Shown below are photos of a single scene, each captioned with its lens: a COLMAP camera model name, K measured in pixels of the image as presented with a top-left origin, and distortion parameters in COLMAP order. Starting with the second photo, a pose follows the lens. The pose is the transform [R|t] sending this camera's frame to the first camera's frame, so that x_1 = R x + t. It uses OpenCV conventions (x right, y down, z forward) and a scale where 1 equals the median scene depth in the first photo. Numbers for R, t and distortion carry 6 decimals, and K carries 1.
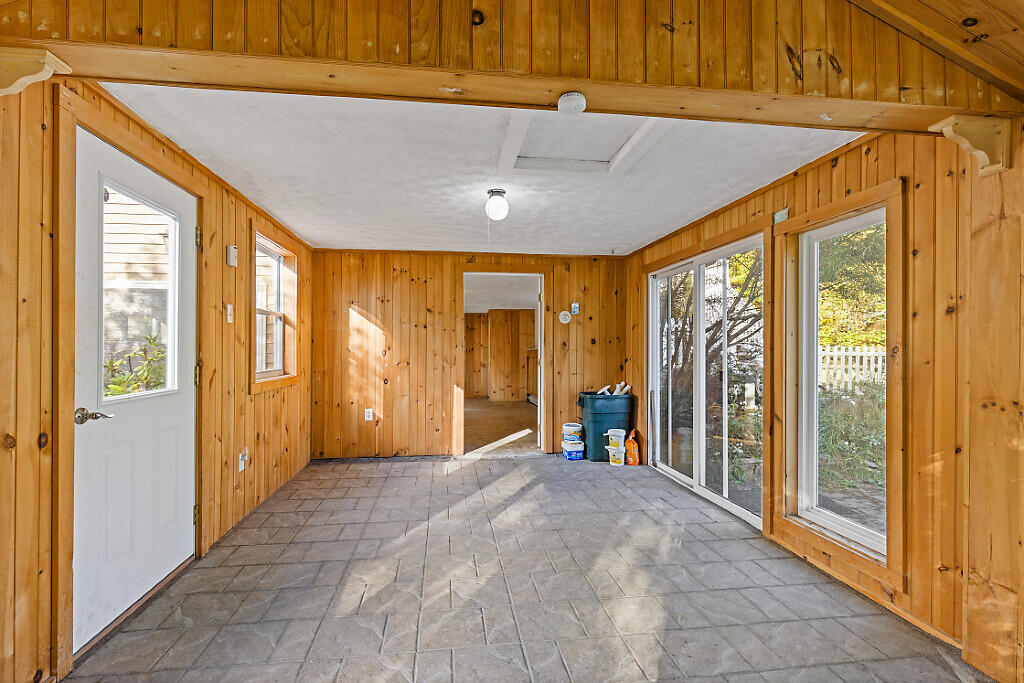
lens RADIAL K [[476.2, 0, 509.5], [0, 476.2, 347.3], [0, 0, 1]] dist [0.001926, -0.001768]
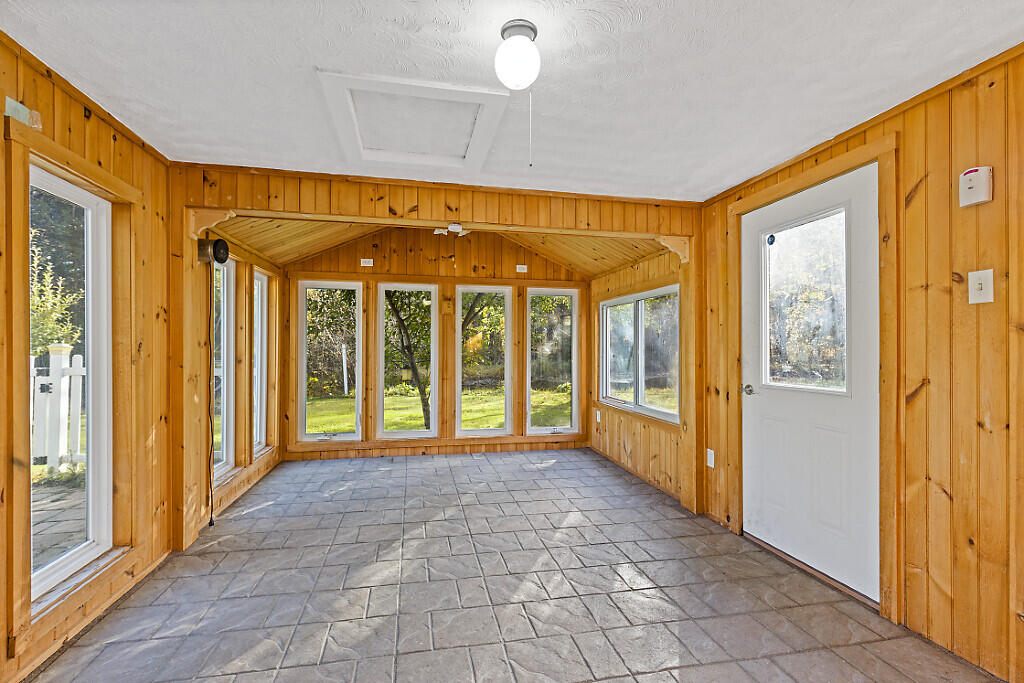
lens RADIAL K [[476.2, 0, 509.4], [0, 476.2, 343.1], [0, 0, 1]] dist [0.001926, -0.001768]
pose [[-0.997604, -0.007786, -0.068750, 0.023207], [-0.006980, 0.999904, -0.011959, 0.008008], [0.068836, -0.011450, -0.997562, 1.942835]]
